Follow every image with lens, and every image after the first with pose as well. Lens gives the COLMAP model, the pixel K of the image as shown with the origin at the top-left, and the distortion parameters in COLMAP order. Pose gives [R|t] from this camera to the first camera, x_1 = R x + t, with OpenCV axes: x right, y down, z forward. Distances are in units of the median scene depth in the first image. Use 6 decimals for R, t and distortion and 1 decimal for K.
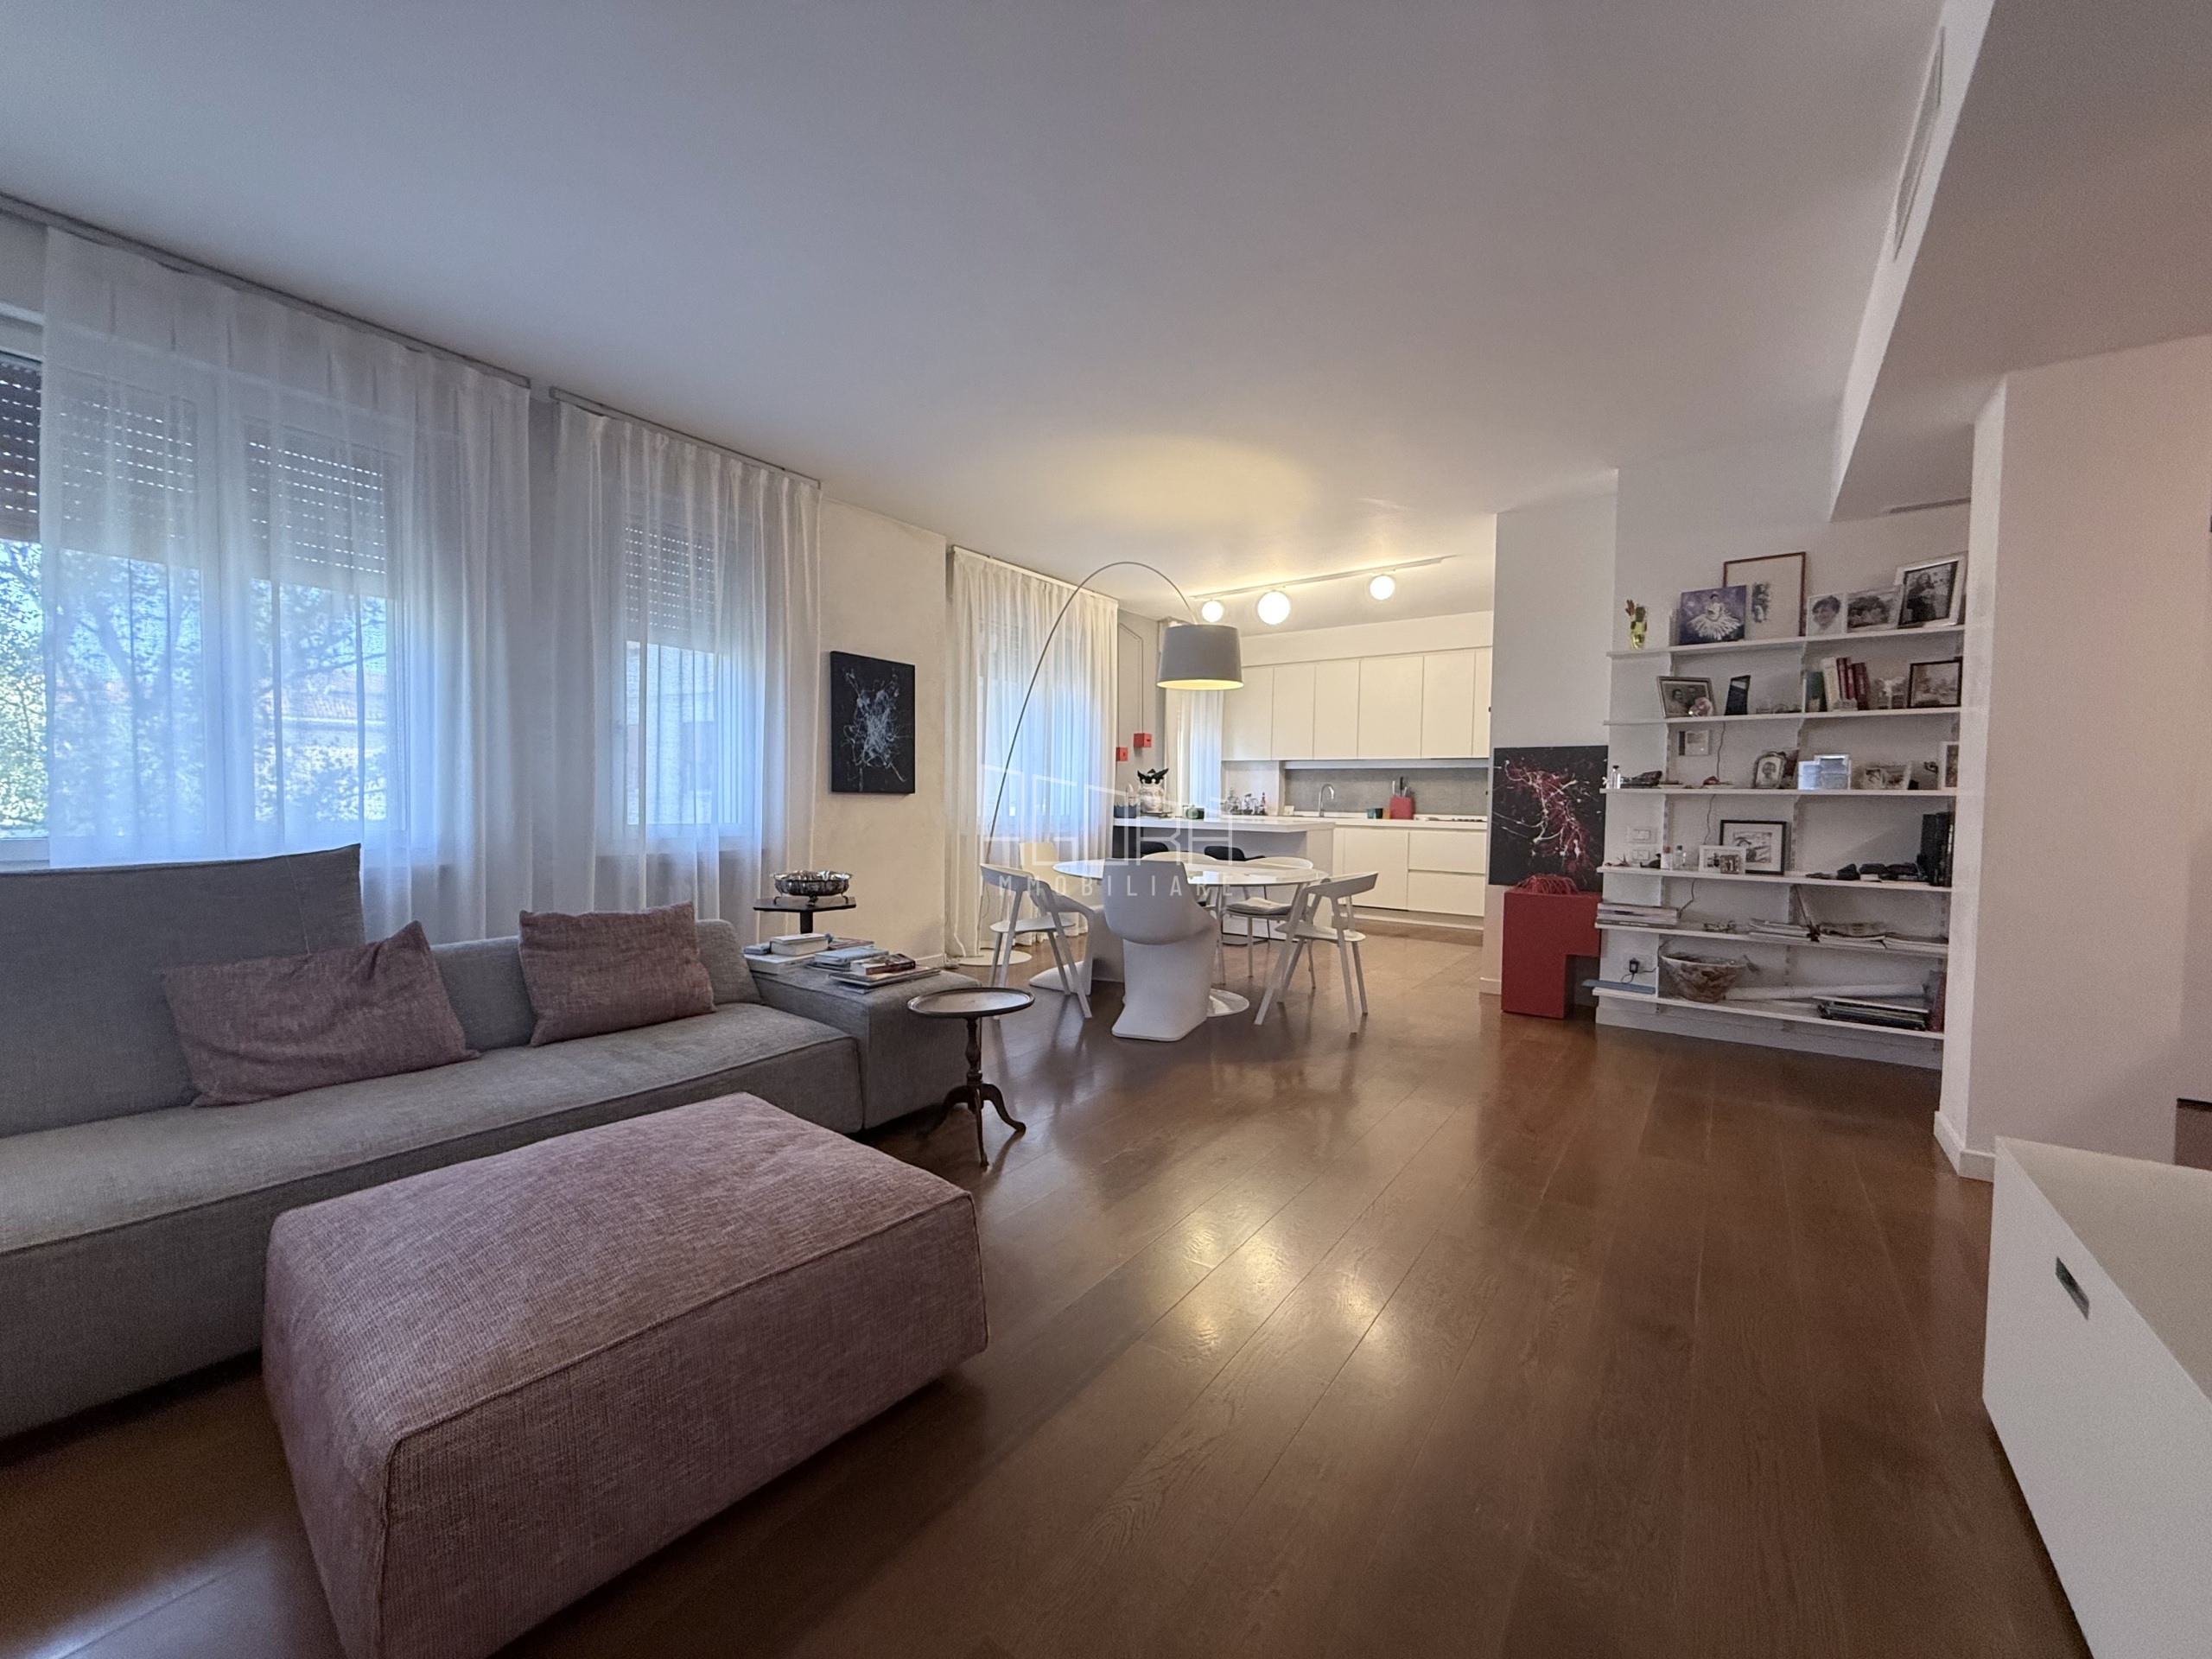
lens RADIAL K [[876.5, 0, 1101.2], [0, 876.5, 831.2], [0, 0, 1]] dist [-0.004135, -0.000203]
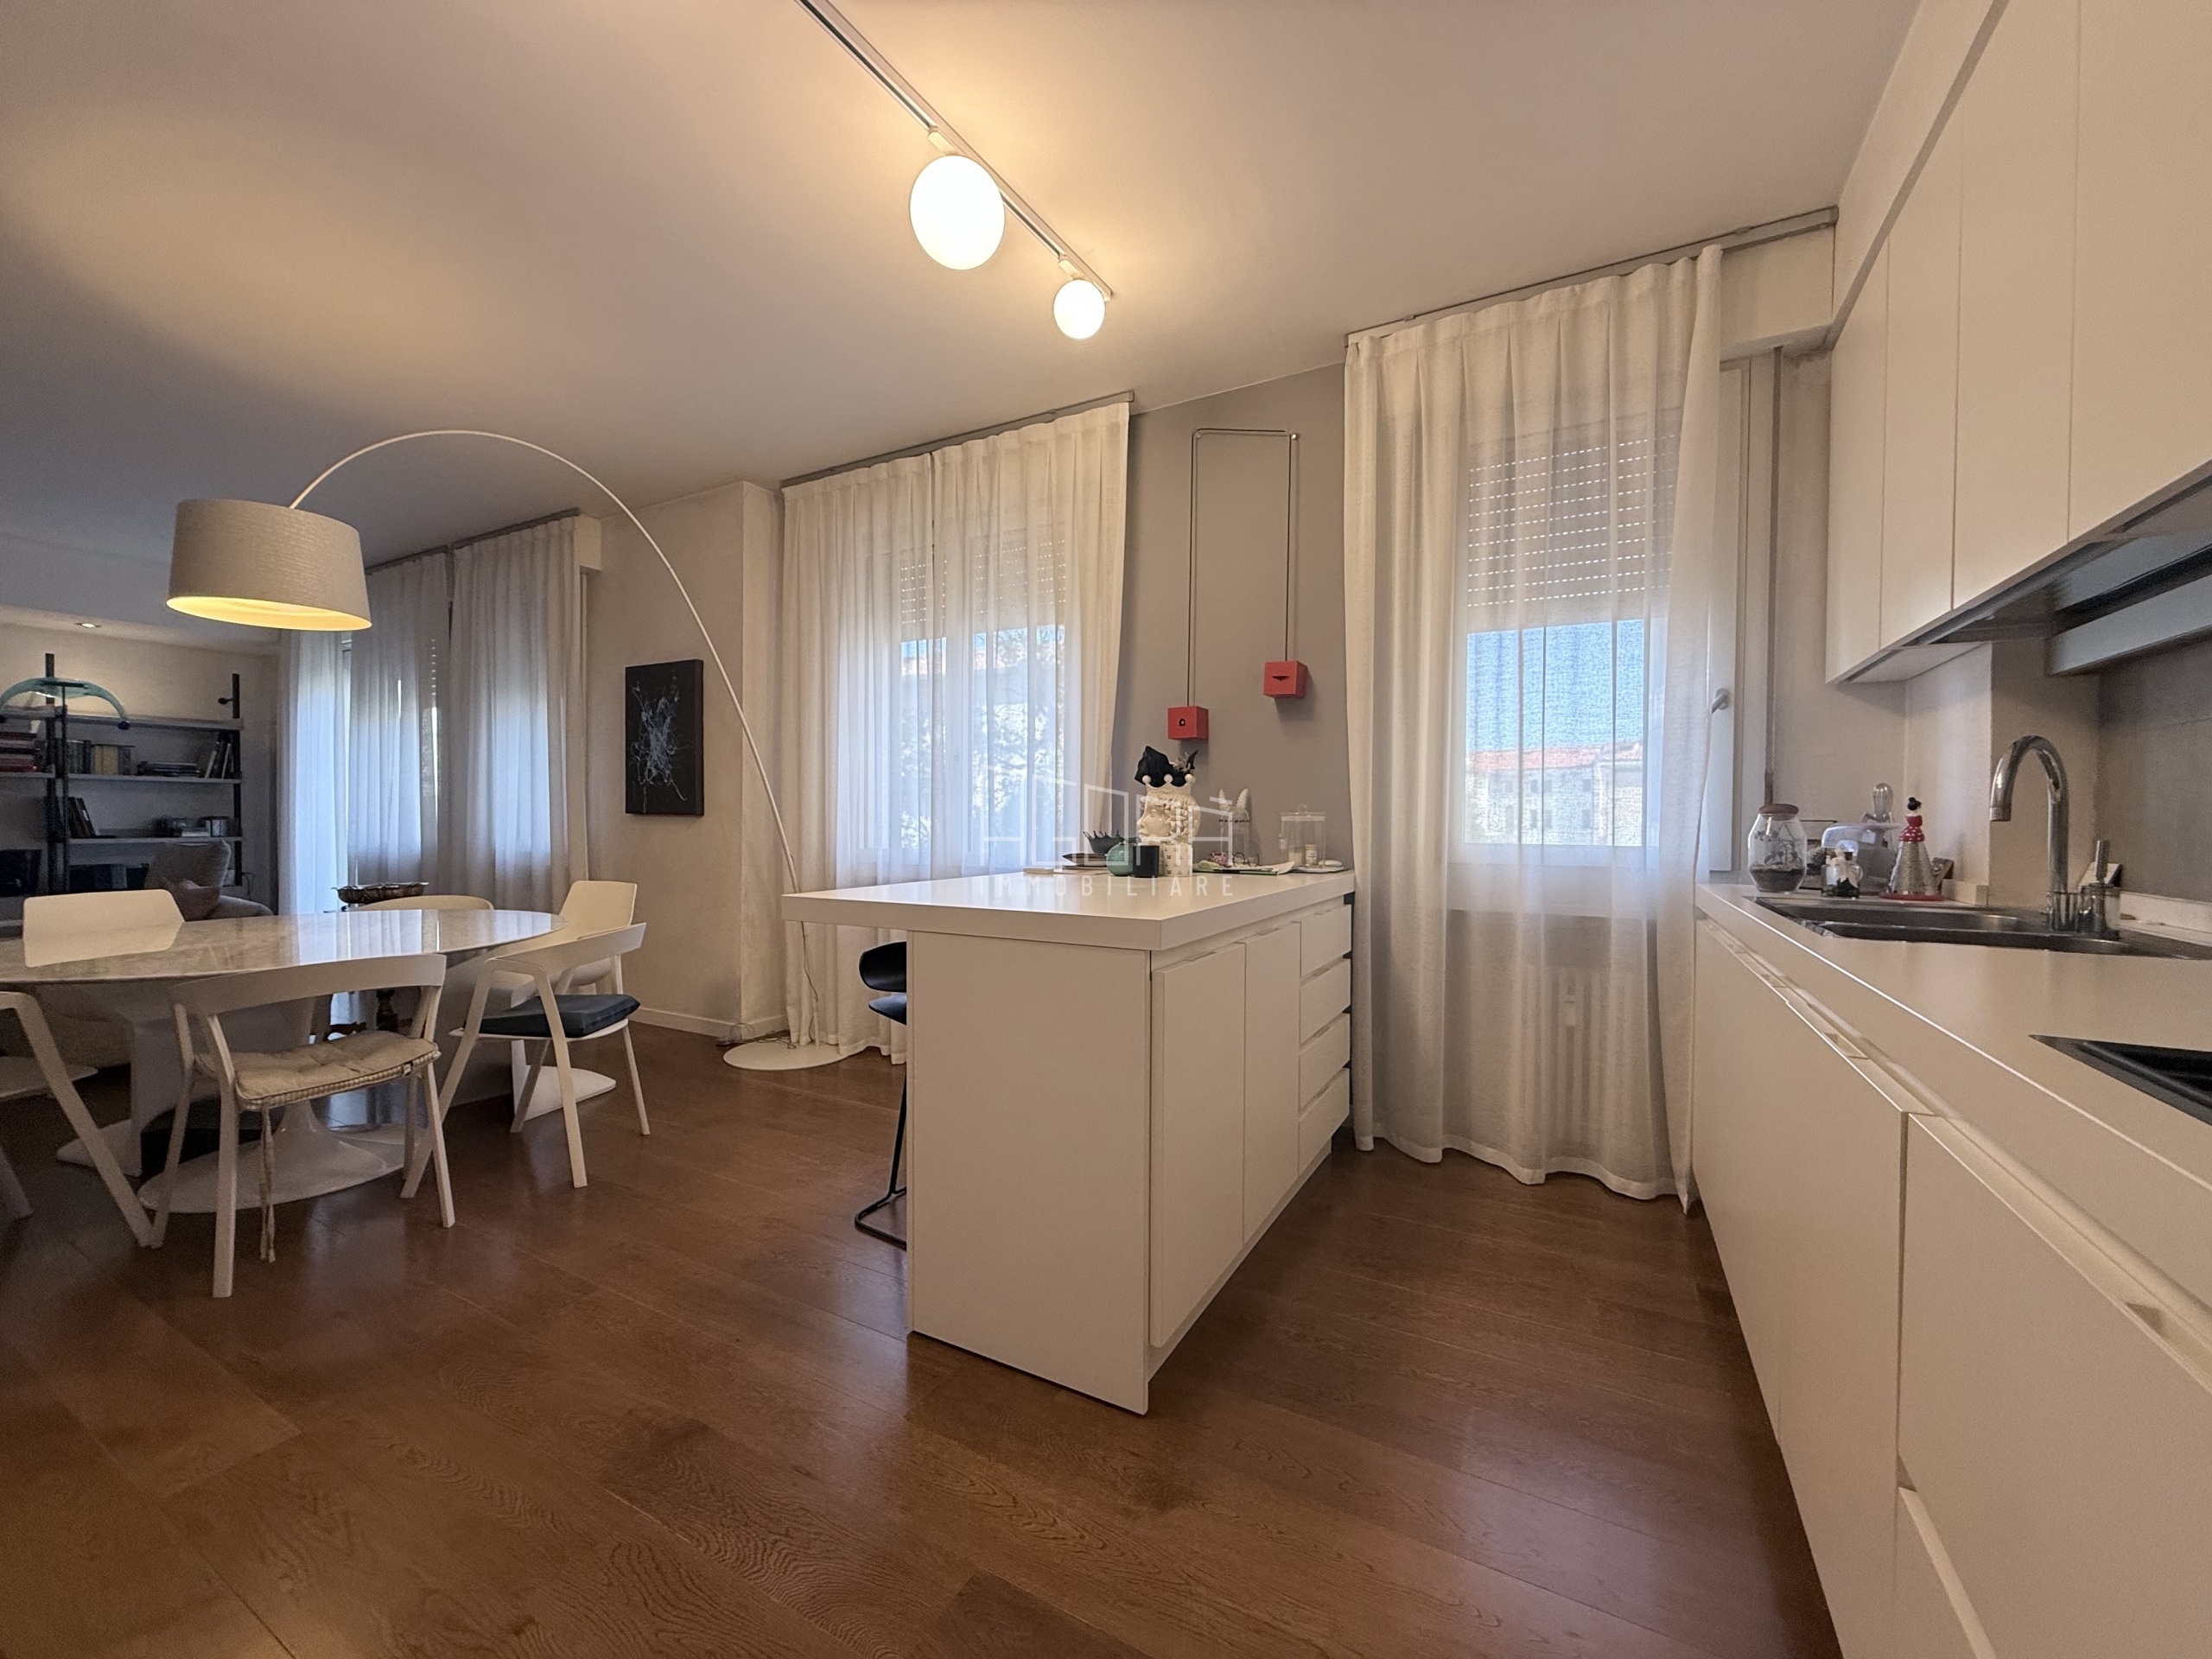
lens RADIAL K [[876.5, 0, 1103.2], [0, 876.5, 832.5], [0, 0, 1]] dist [-0.004135, -0.000203]
pose [[0.127099, -0.004390, -0.991880, 0.873026], [-0.050219, 0.998679, -0.010855, -0.049506], [0.990618, 0.051191, 0.126711, 1.718640]]
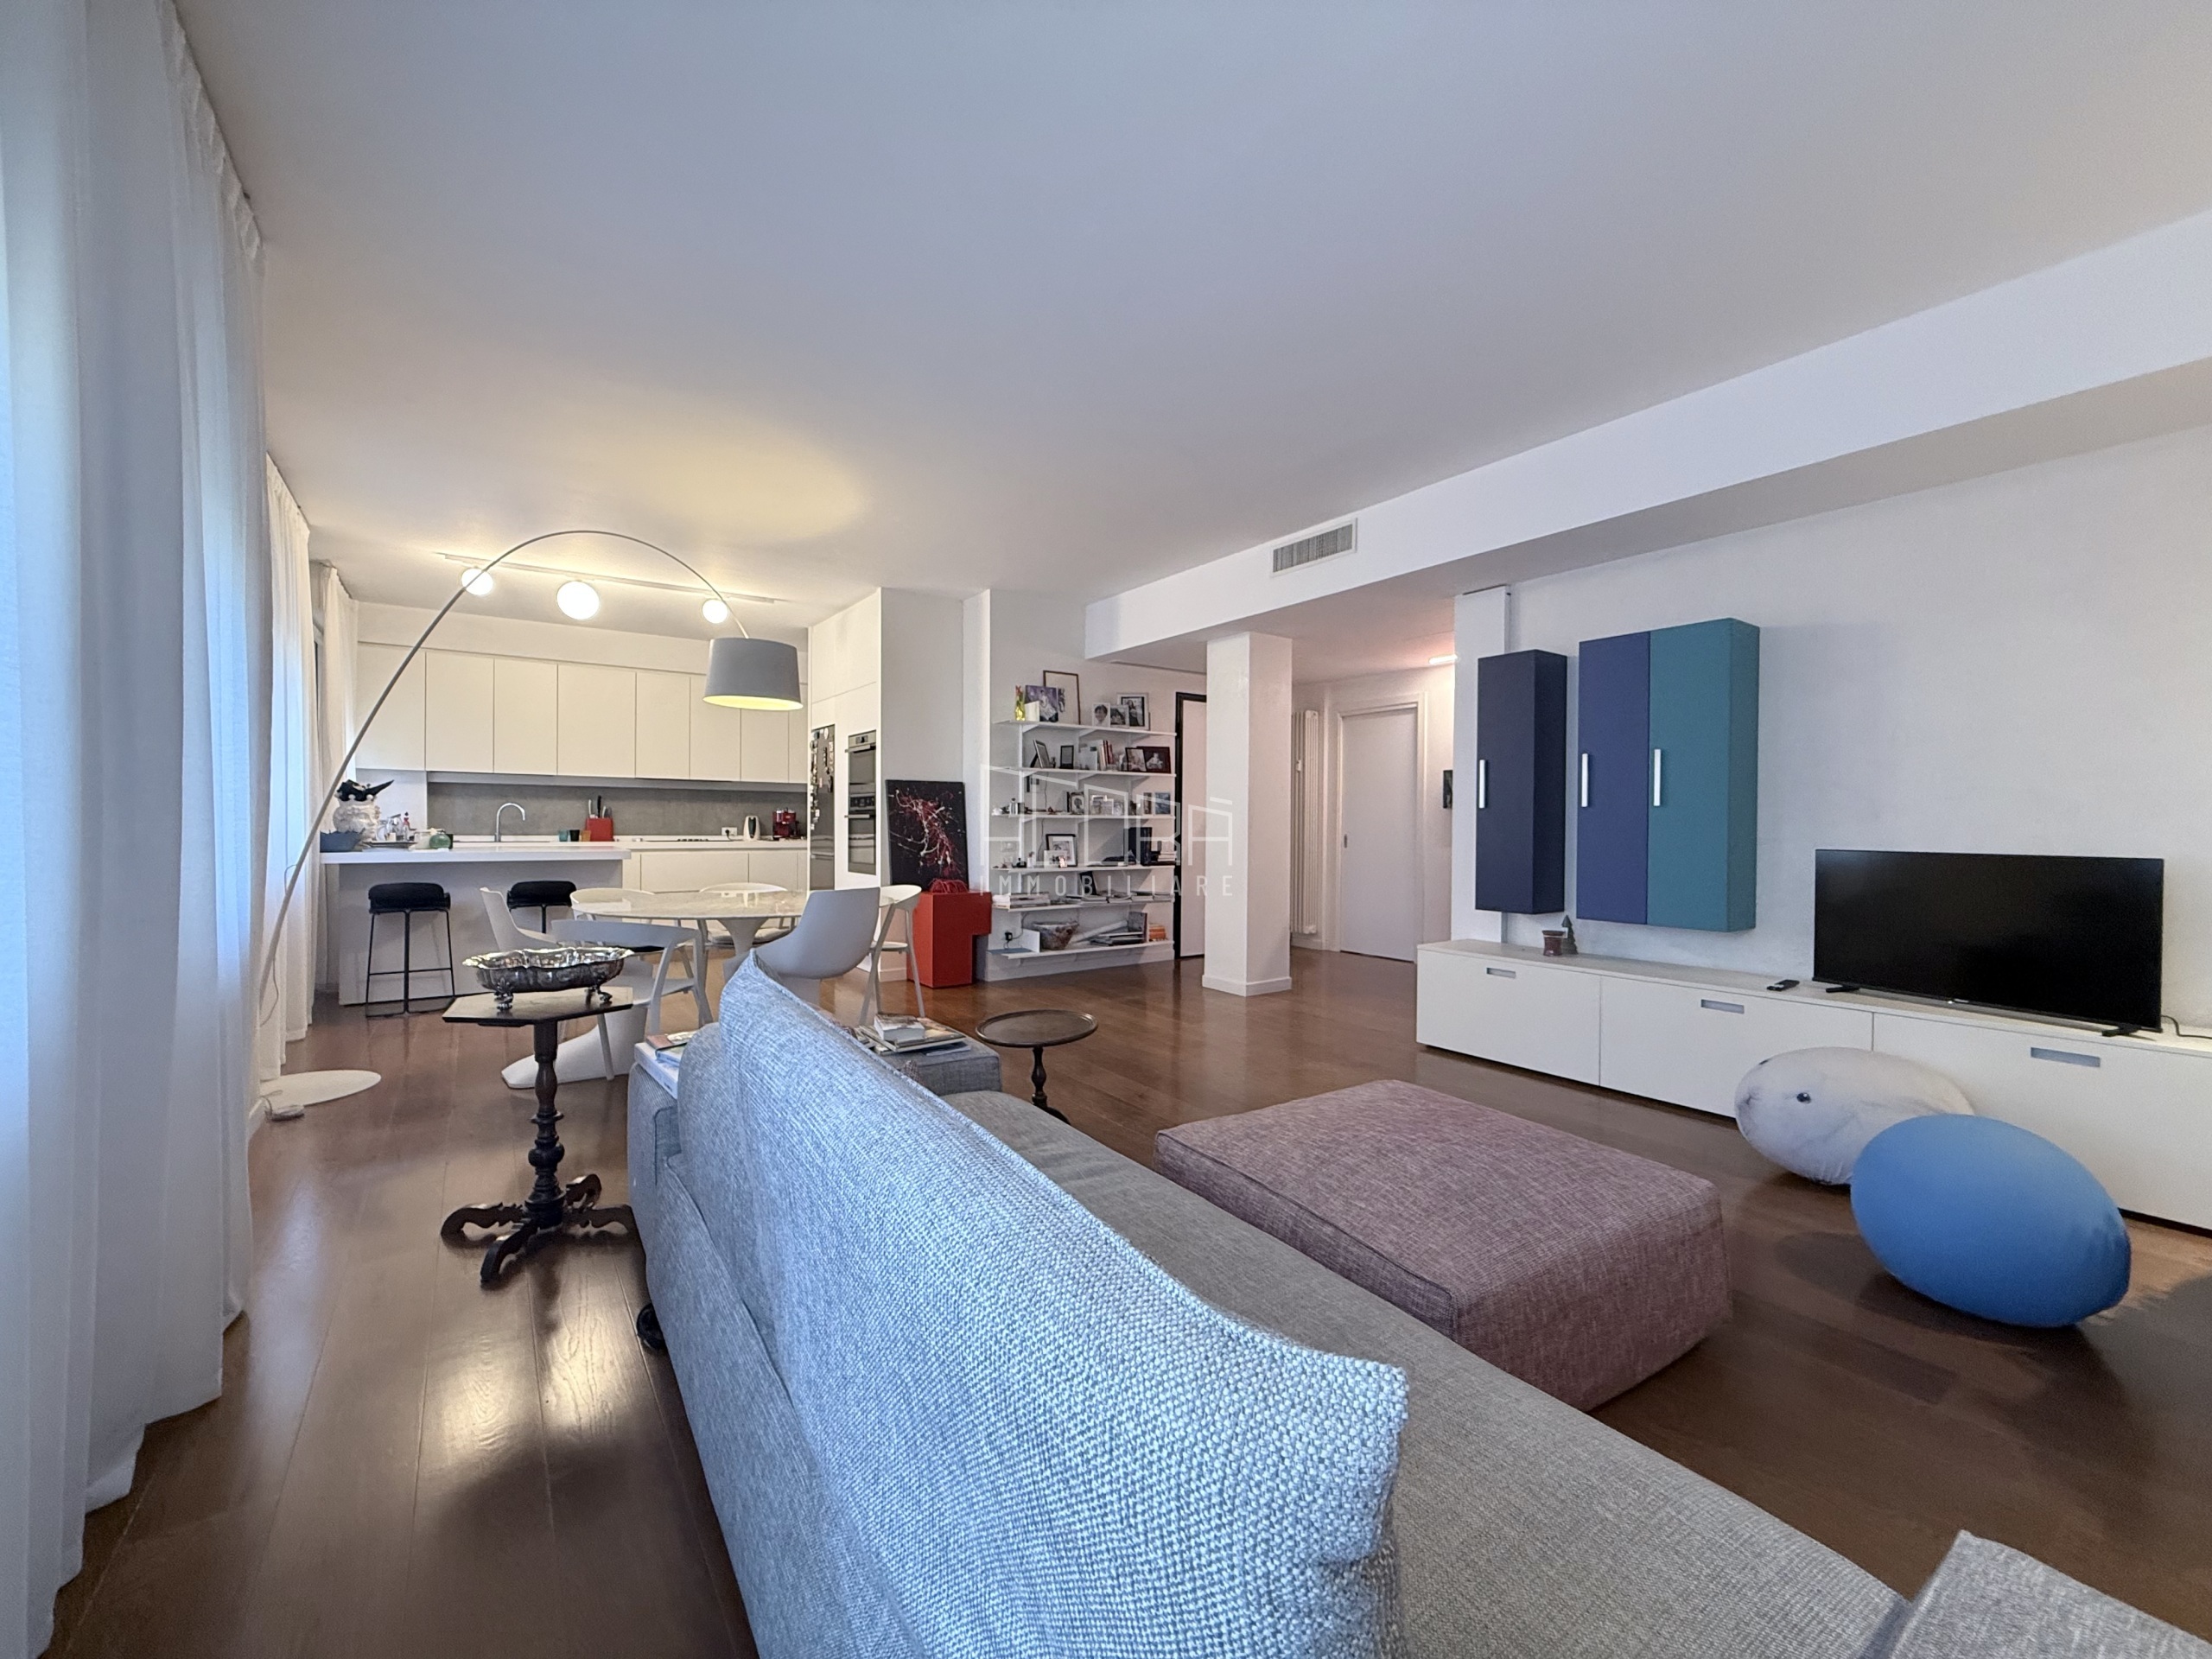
lens RADIAL K [[876.5, 0, 1099.1], [0, 876.5, 831.1], [0, 0, 1]] dist [-0.004135, -0.000203]
pose [[0.318194, -0.019361, 0.947828, -0.750949], [0.035334, 0.999339, 0.008551, -0.028254], [-0.947367, 0.030770, 0.318668, 0.407772]]
